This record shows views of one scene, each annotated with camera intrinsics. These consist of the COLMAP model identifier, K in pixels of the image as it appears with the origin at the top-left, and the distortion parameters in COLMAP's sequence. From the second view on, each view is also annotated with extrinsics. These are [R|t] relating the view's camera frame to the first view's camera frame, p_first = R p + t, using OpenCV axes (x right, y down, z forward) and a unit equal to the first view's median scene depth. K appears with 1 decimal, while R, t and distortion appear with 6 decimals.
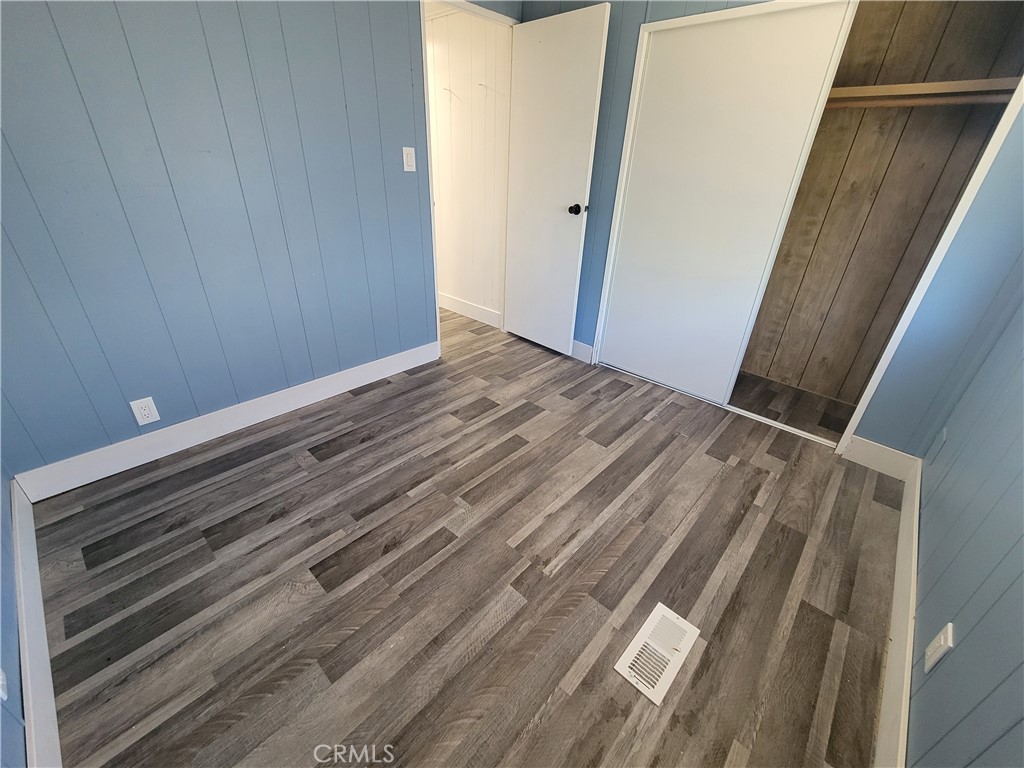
lens RADIAL K [[418.1, 0, 515.3], [0, 418.1, 379.5], [0, 0, 1]] dist [-0.000045, 0.000468]
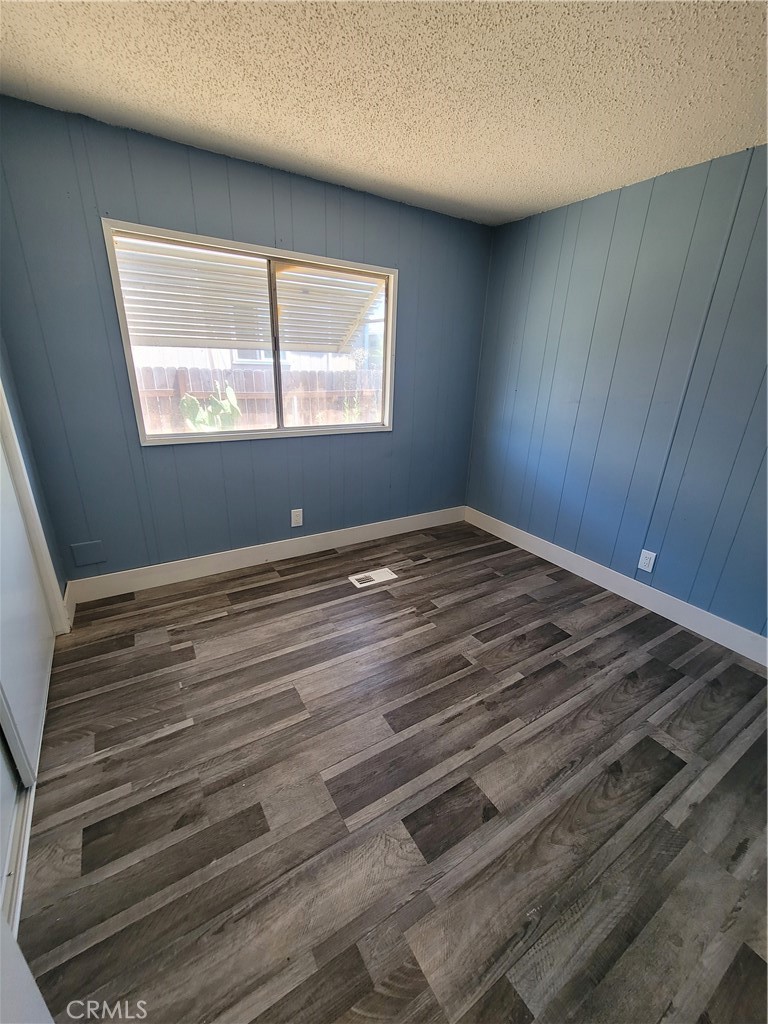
lens RADIAL K [[417.4, 0, 387.9], [0, 417.4, 515.1], [0, 0, 1]] dist [0.000171, 0.000224]
pose [[-0.961488, -0.164395, 0.220260, -0.087507], [0.054597, 0.671182, 0.739279, -0.698580], [-0.269369, 0.722834, -0.636359, 1.308685]]
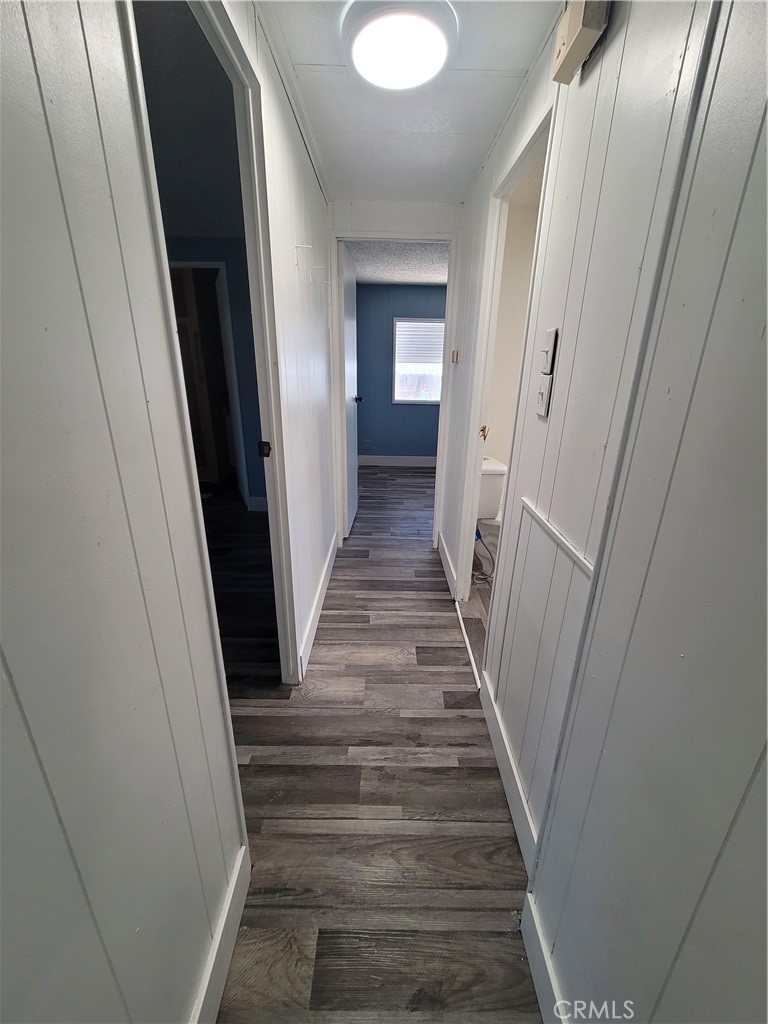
lens RADIAL K [[417.4, 0, 387.9], [0, 417.4, 515.1], [0, 0, 1]] dist [0.000171, 0.000224]
pose [[-0.679680, -0.299146, 0.669737, -1.174371], [0.297972, 0.721724, 0.624762, -1.200268], [-0.670260, 0.624201, -0.401404, 2.191733]]
